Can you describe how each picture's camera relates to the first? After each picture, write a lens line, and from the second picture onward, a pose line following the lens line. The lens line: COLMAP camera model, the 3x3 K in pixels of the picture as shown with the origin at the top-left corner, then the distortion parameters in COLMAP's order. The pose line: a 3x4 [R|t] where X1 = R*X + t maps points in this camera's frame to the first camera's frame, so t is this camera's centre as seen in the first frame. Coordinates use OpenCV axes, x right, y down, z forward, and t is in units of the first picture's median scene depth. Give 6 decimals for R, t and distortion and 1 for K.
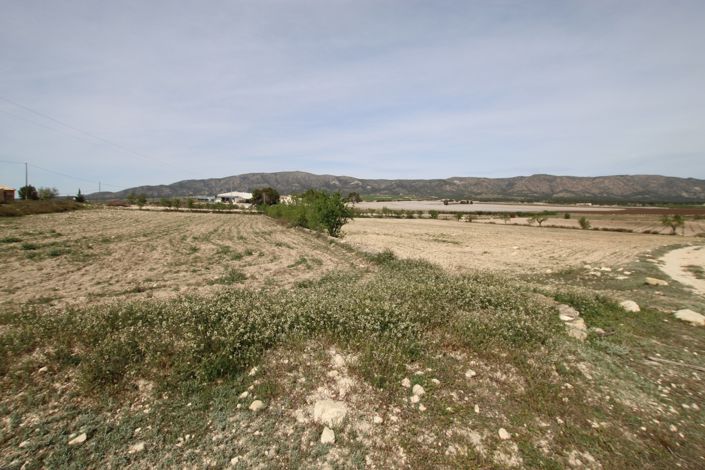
lens RADIAL K [[324.9, 0, 352.5], [0, 324.9, 235.0], [0, 0, 1]] dist [-0.026327, 0.000507]
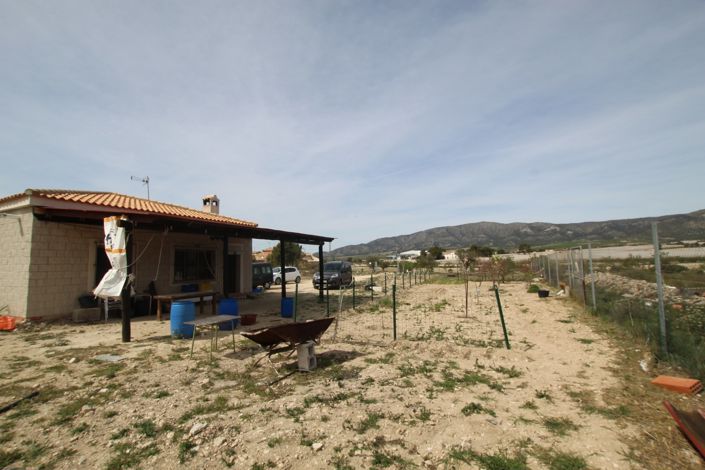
lens RADIAL K [[330.1, 0, 352.5], [0, 330.1, 235.0], [0, 0, 1]] dist [-0.031920, 0.006566]
pose [[0.847019, -0.074052, -0.526380, 0.185449], [-0.011217, 0.987539, -0.156977, 0.023955], [0.531445, 0.138866, 0.835633, -0.344428]]
